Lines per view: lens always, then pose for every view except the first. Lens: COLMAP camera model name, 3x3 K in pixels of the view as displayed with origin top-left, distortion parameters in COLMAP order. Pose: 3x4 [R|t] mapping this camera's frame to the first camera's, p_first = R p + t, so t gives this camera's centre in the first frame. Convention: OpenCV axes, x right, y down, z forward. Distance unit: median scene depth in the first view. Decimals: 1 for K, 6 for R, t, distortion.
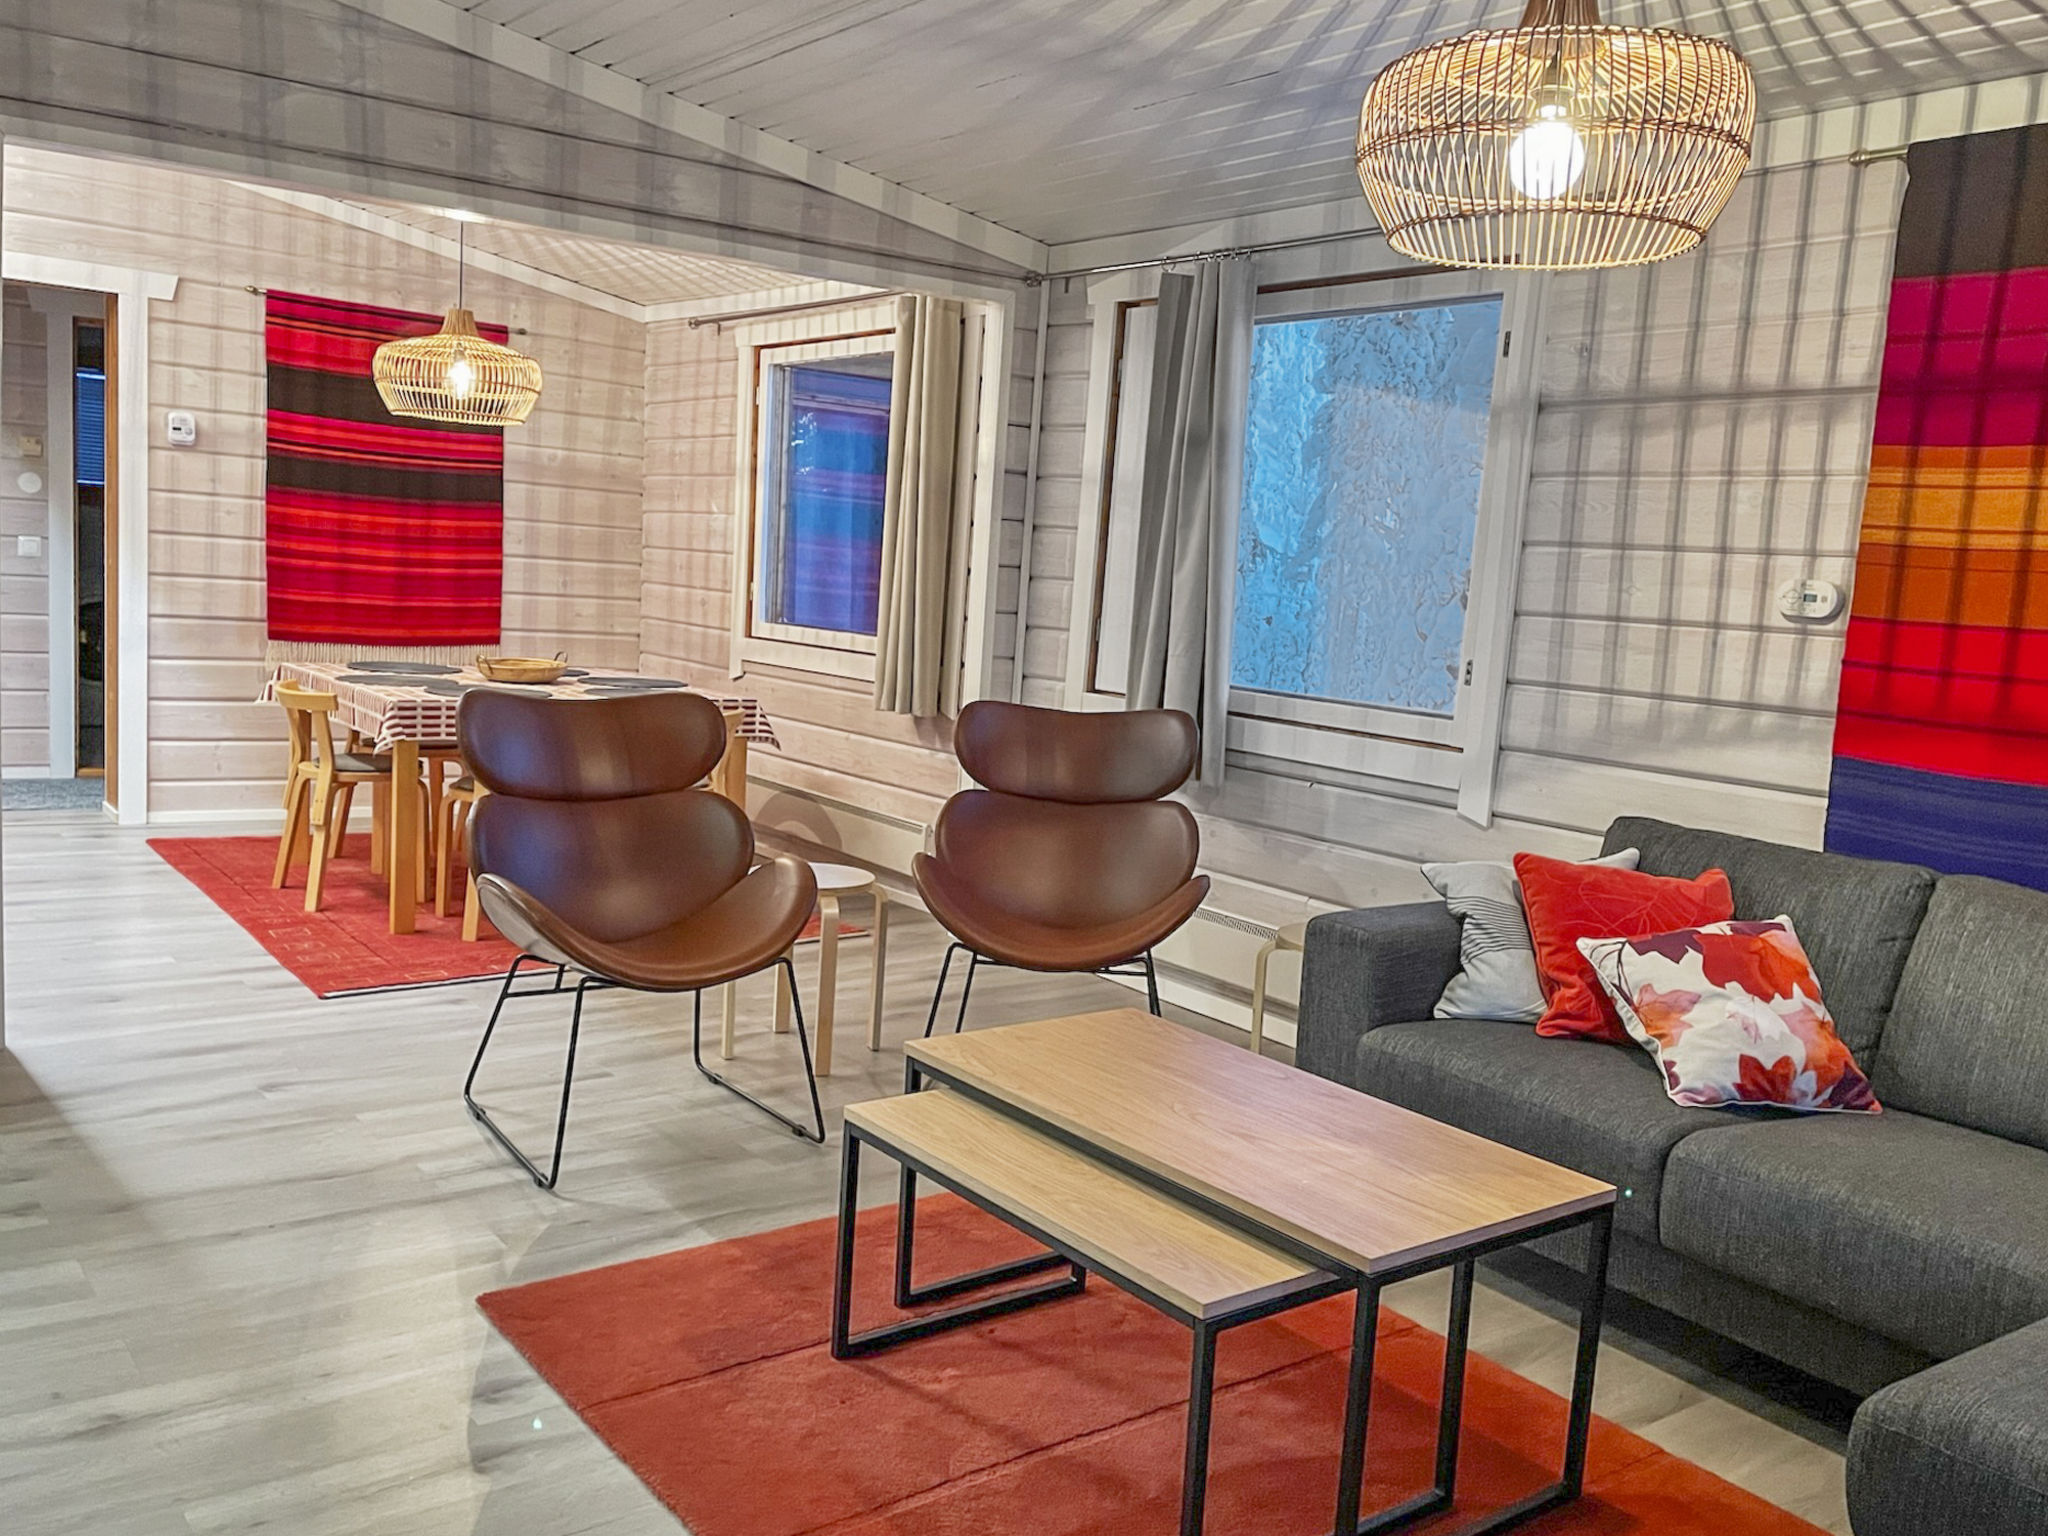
lens RADIAL K [[1748.7, 0, 1024.0], [0, 1748.7, 768.0], [0, 0, 1]] dist [0.126771, -0.138289]
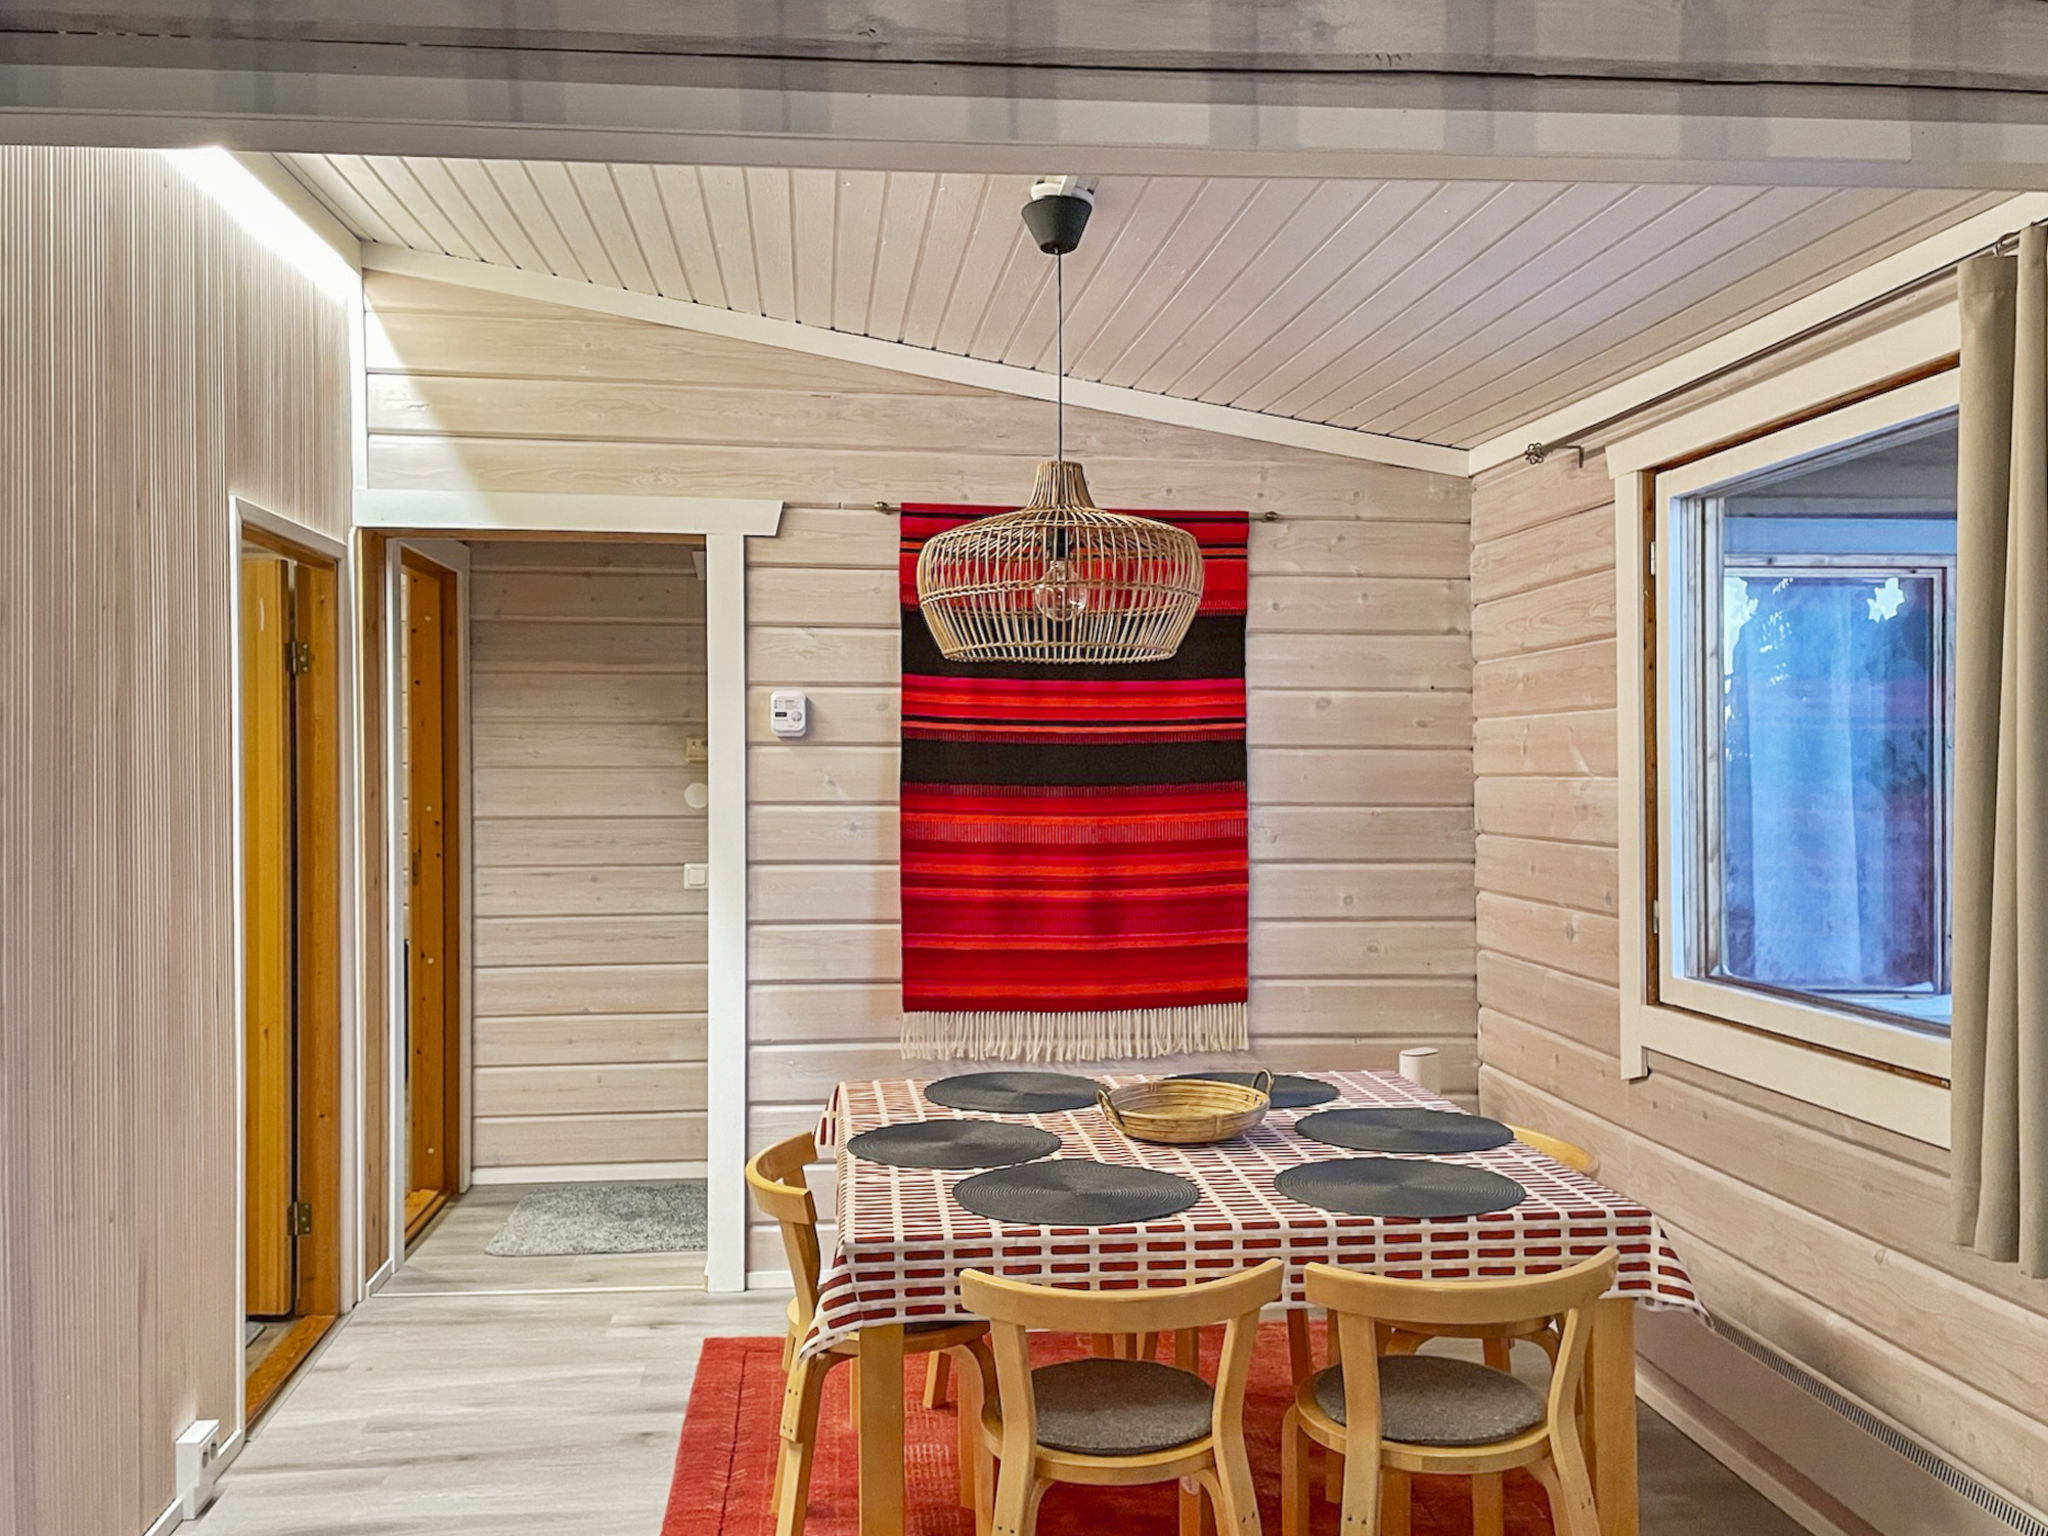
lens RADIAL K [[1748.7, 0, 1024.0], [0, 1748.7, 768.0], [0, 0, 1]] dist [0.126771, -0.138289]
pose [[0.861445, -0.063567, -0.503857, -0.047520], [-0.002346, 0.991627, -0.129115, -0.077872], [0.507845, 0.112408, 0.854083, 0.449651]]
